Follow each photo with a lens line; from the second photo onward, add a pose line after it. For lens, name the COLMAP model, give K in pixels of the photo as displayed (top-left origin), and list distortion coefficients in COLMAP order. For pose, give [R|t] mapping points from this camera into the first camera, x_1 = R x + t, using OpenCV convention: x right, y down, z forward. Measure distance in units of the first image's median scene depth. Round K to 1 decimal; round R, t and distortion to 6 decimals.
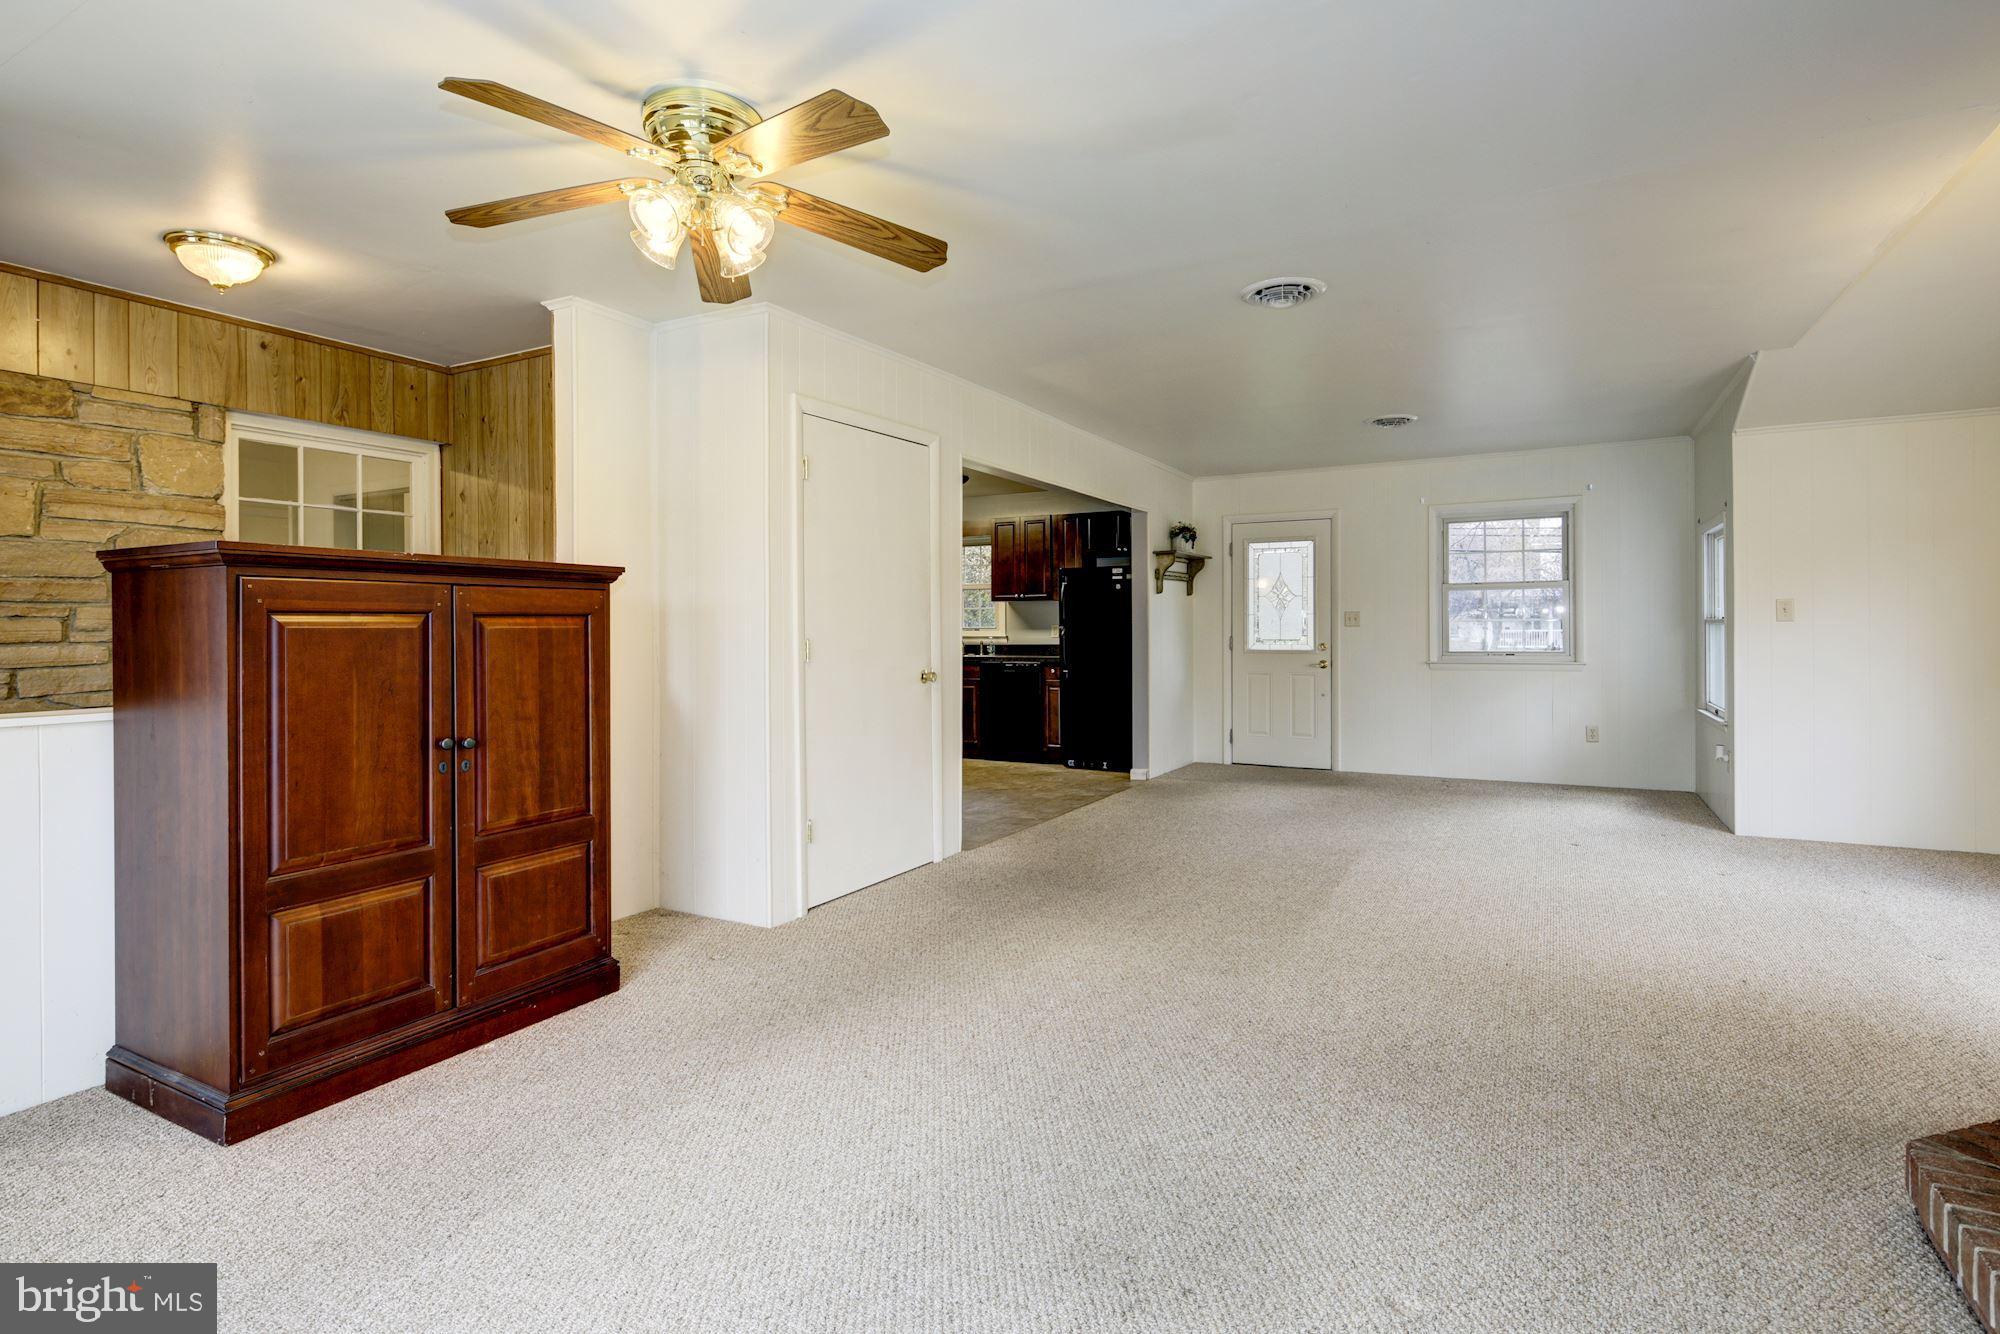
lens RADIAL K [[975.1, 0, 1015.6], [0, 975.1, 634.2], [0, 0, 1]] dist [0.000344, -0.003915]
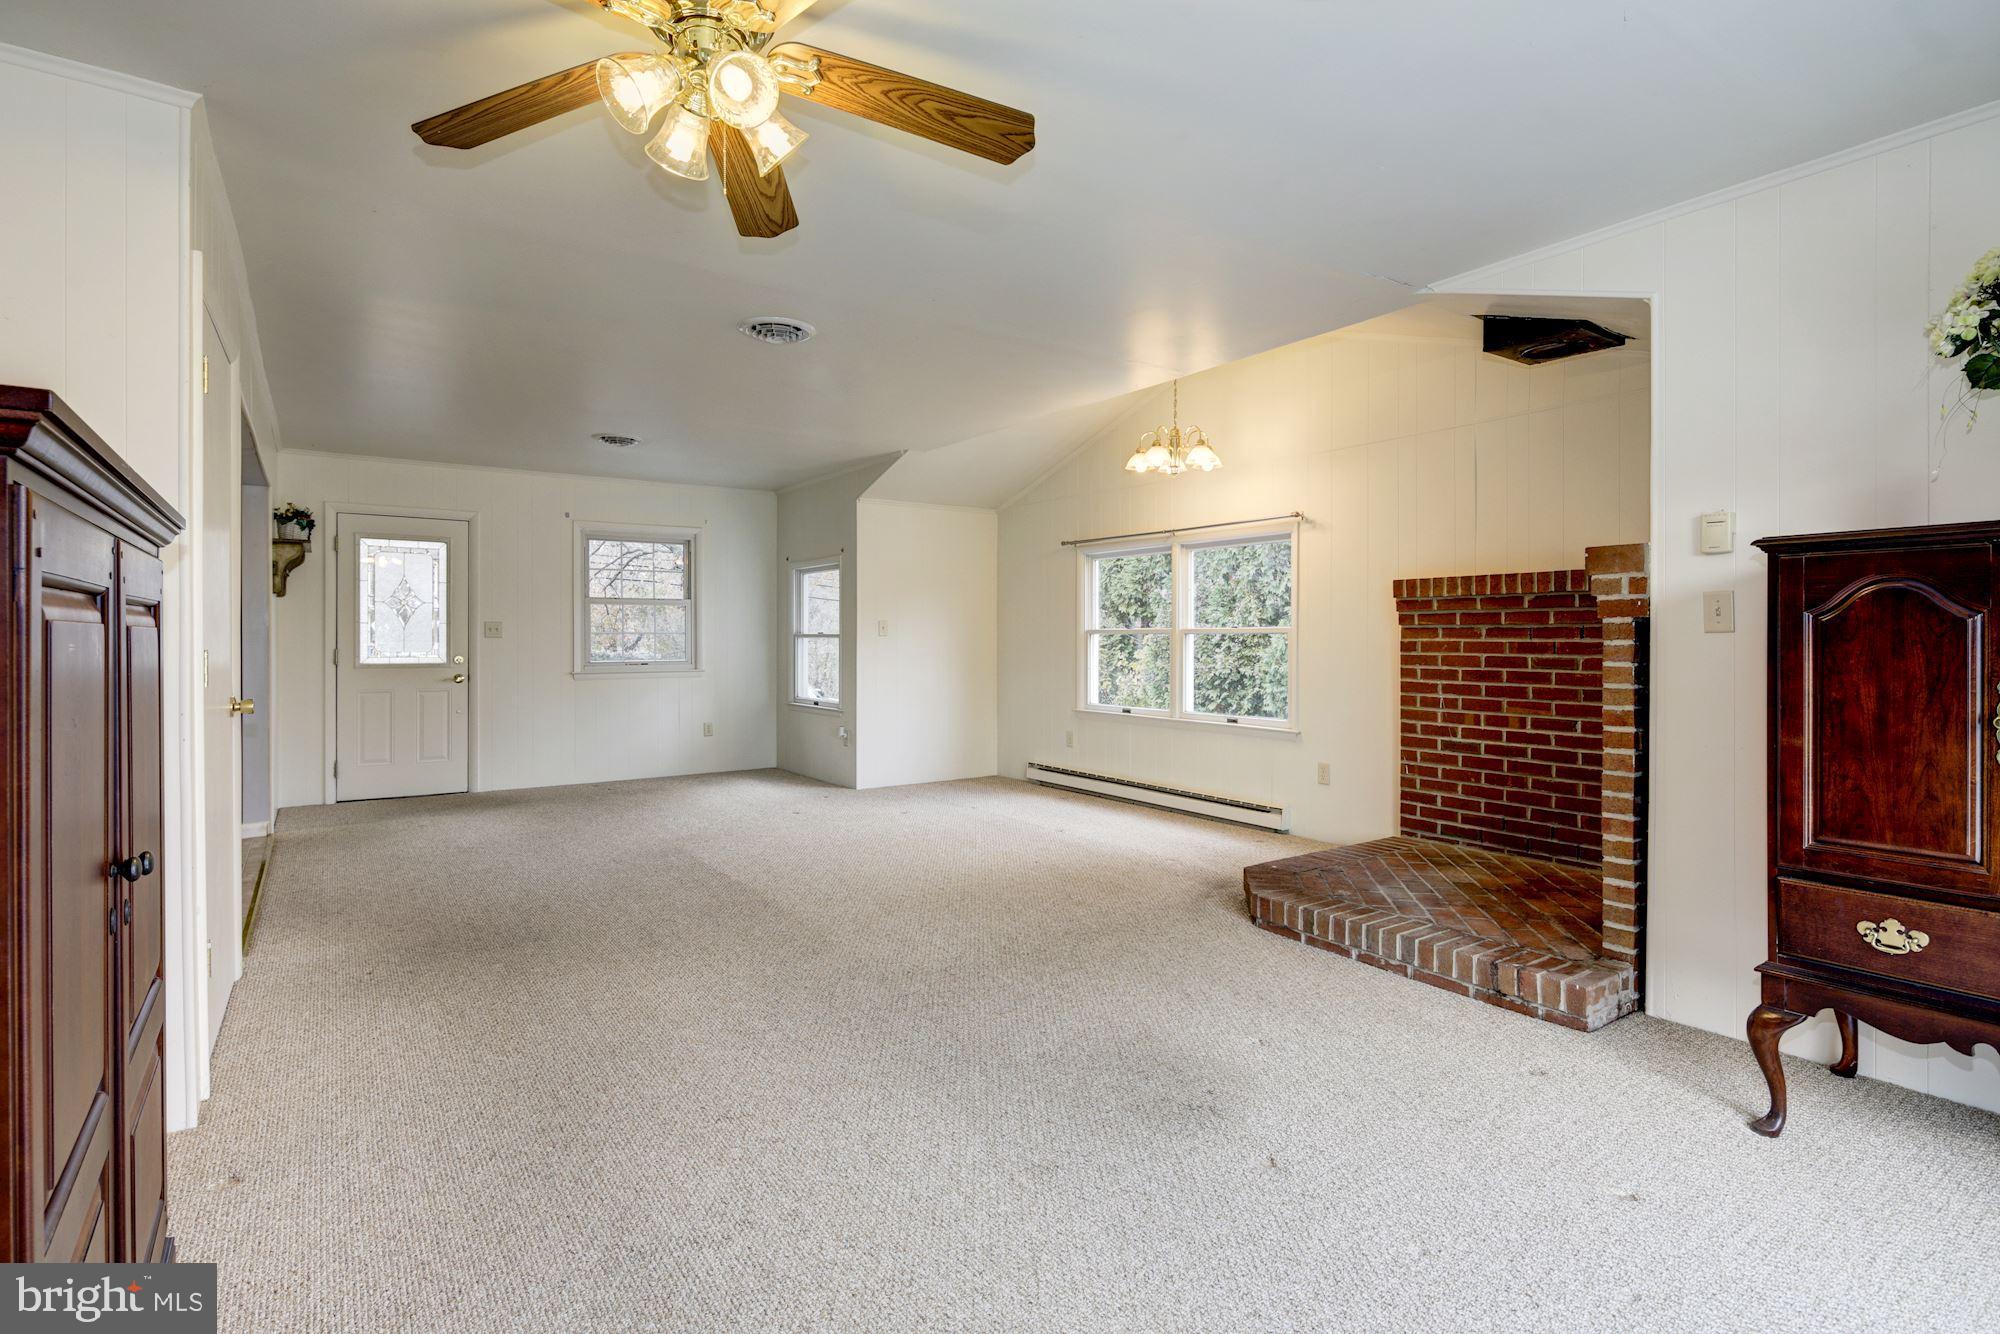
lens RADIAL K [[975.1, 0, 987.0], [0, 975.1, 644.9], [0, 0, 1]] dist [0.000344, -0.003915]
pose [[0.449298, 0.000433, 0.893382, -0.300066], [0.002048, 0.999997, -0.001515, 0.001670], [-0.893380, 0.002511, 0.449296, 0.150522]]
